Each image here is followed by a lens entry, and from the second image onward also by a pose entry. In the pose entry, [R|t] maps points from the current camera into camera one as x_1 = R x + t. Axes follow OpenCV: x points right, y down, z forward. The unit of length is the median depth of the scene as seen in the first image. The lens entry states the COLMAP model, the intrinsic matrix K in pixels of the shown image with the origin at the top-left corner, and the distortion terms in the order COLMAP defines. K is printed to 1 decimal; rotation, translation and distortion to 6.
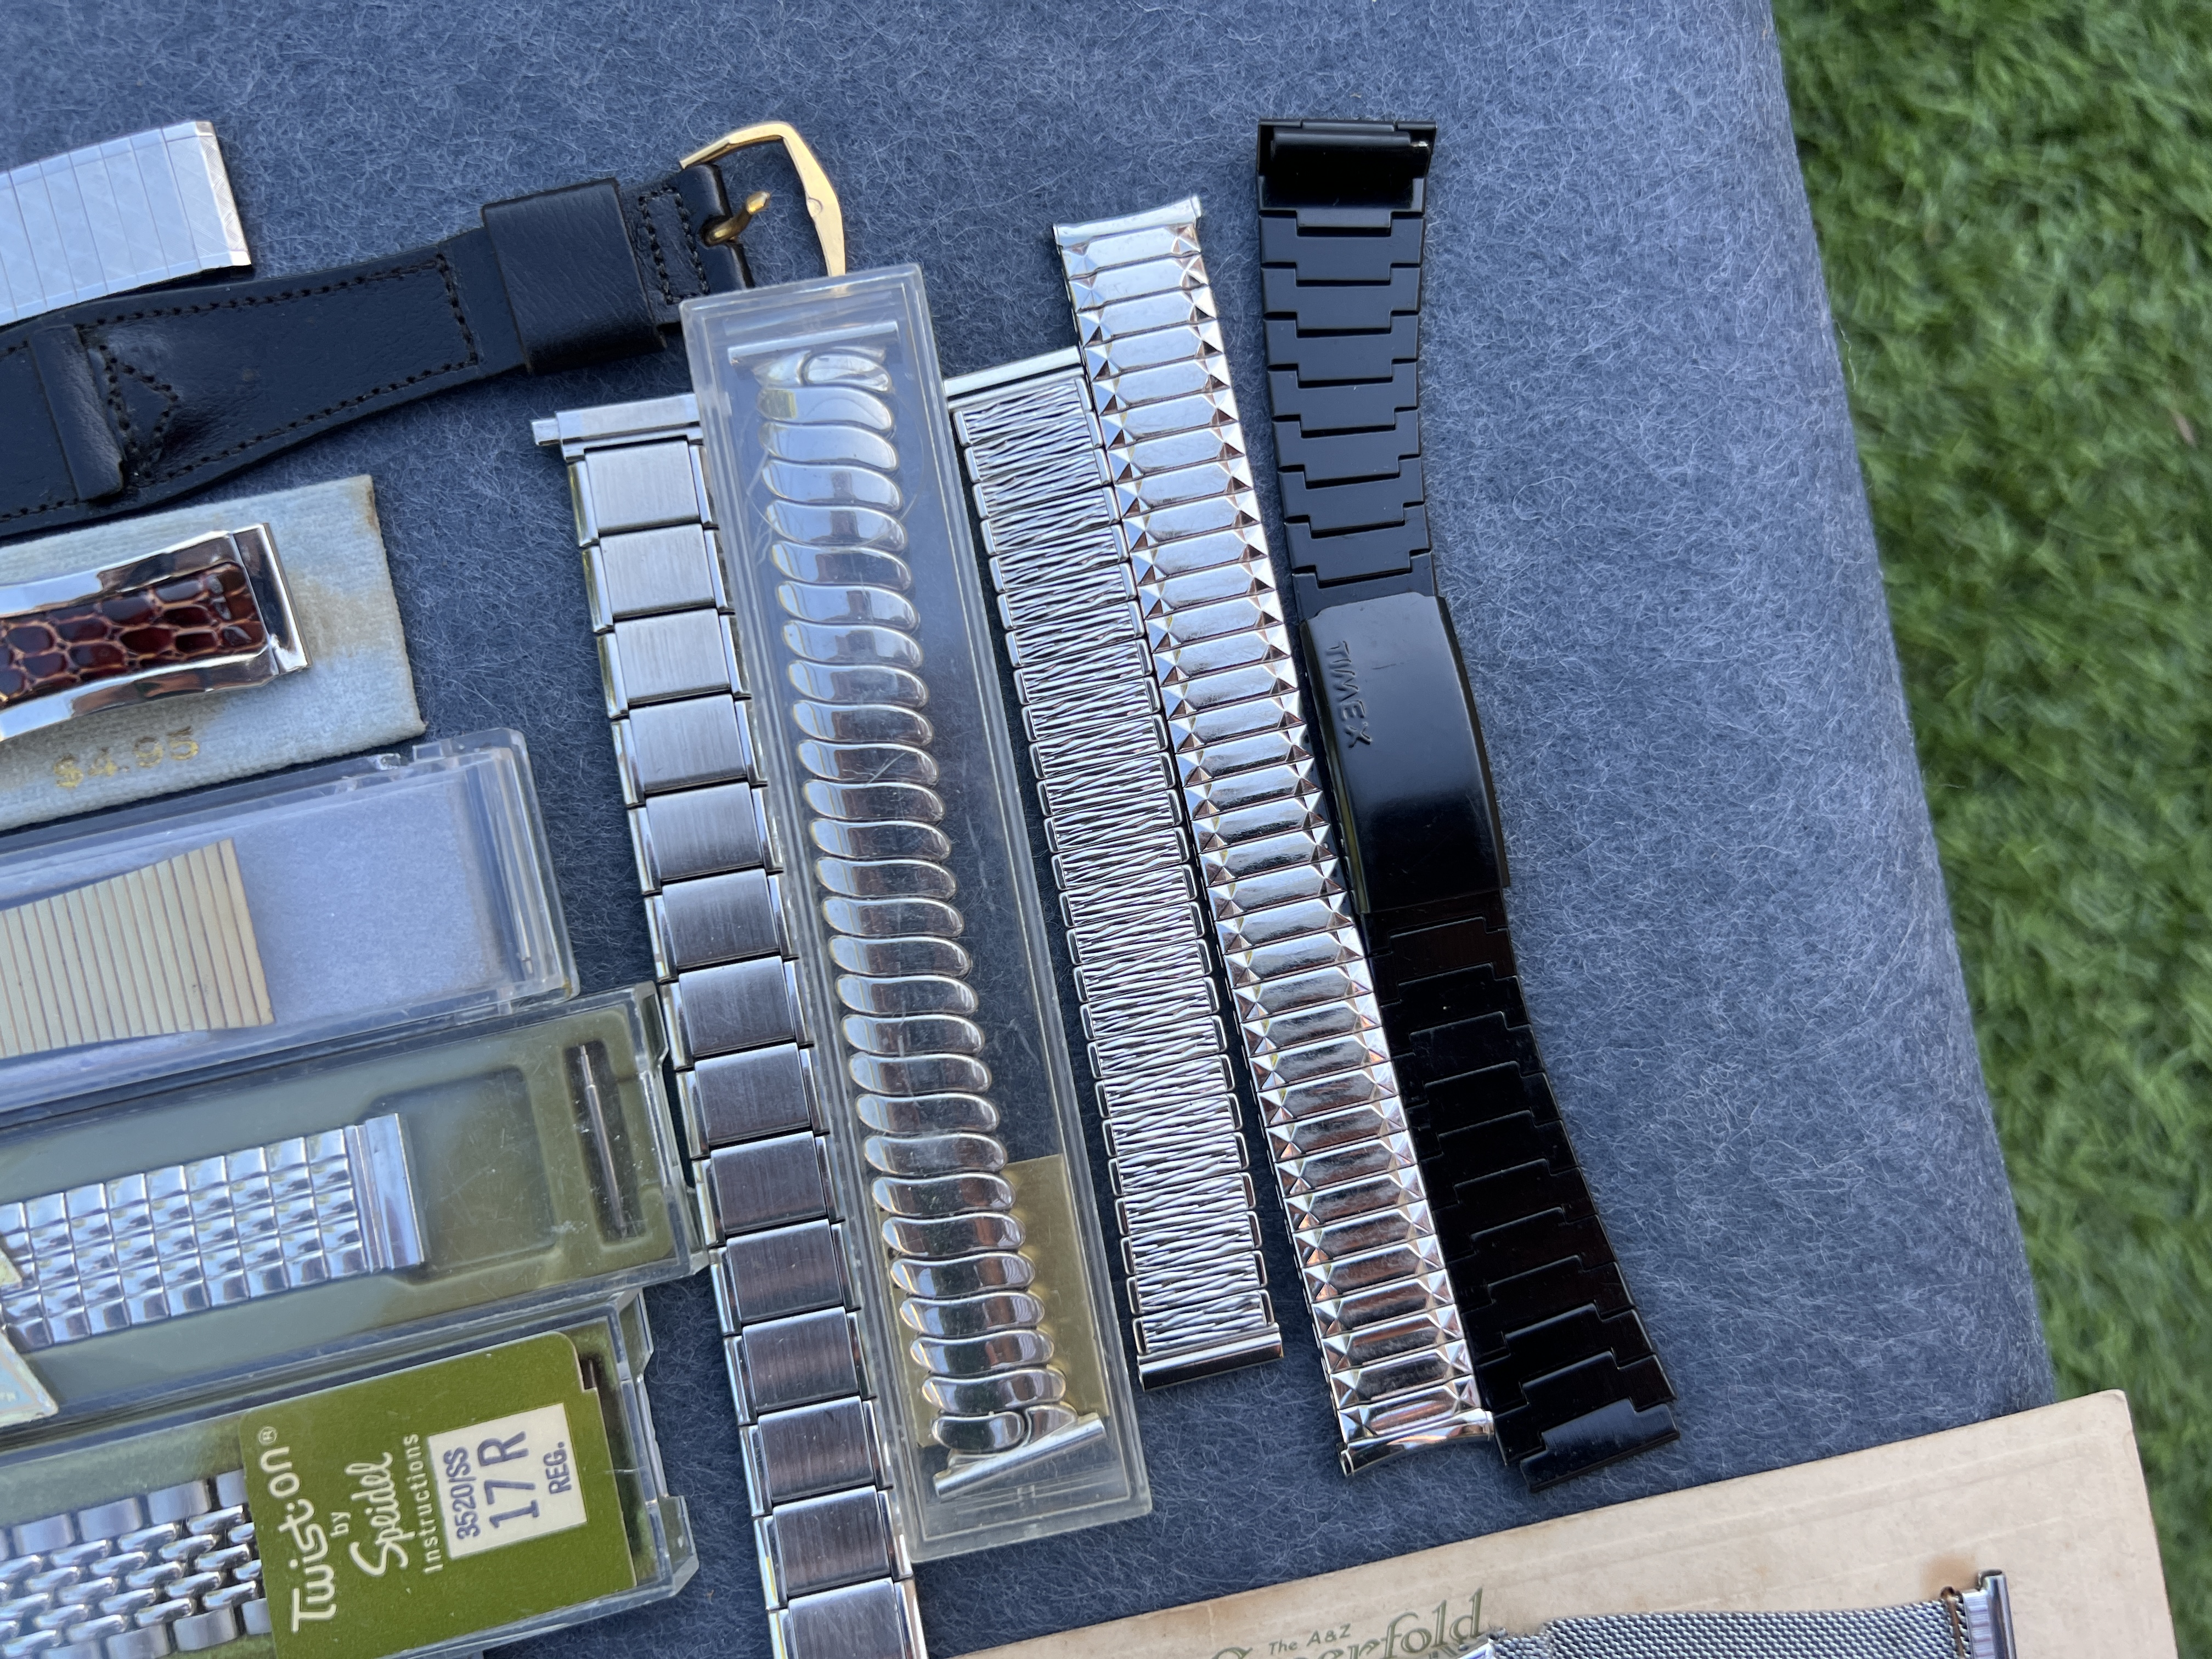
lens RADIAL K [[1664.4, 0, 1106.0], [0, 1664.4, 829.5], [0, 0, 1]] dist [-0.011570, -0.009650]
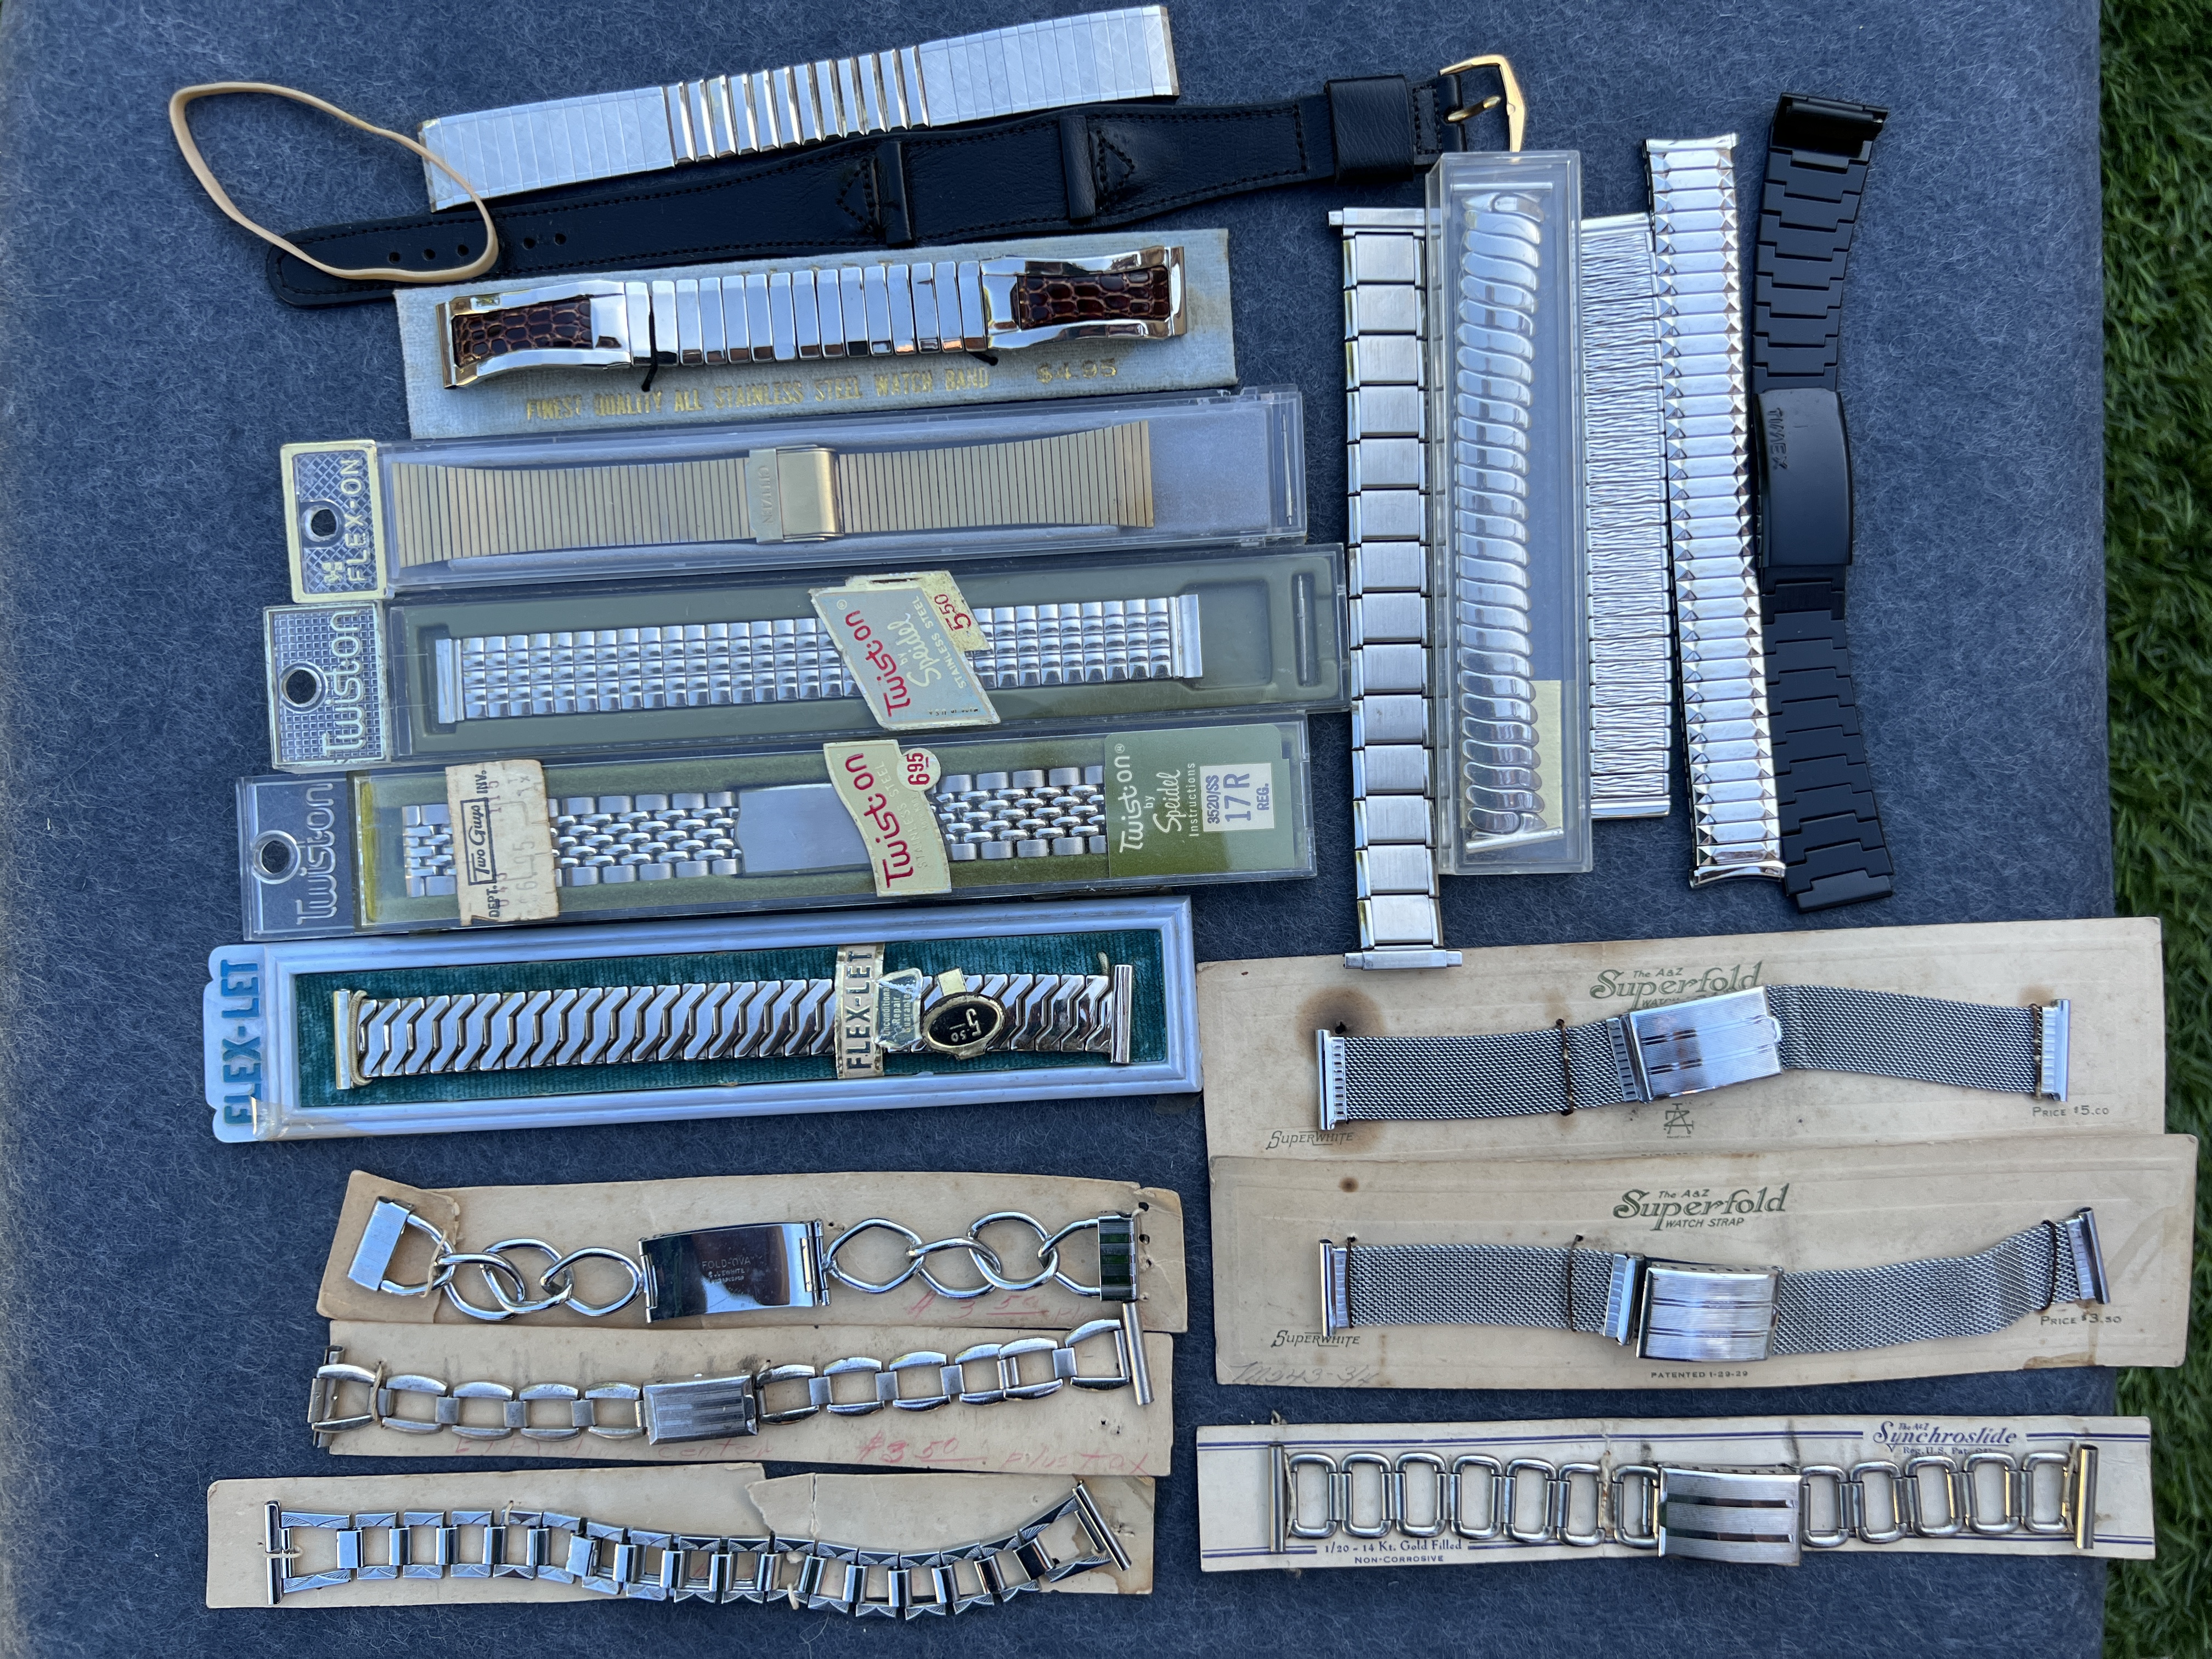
lens RADIAL K [[1651.5, 0, 1106.0], [0, 1651.5, 829.5], [0, 0, 1]] dist [0.008170, -0.021809]
pose [[0.984987, 0.162967, -0.056937, -0.367259], [-0.159413, 0.985249, 0.062228, 0.314547], [0.066238, -0.052217, 0.996437, -0.755387]]
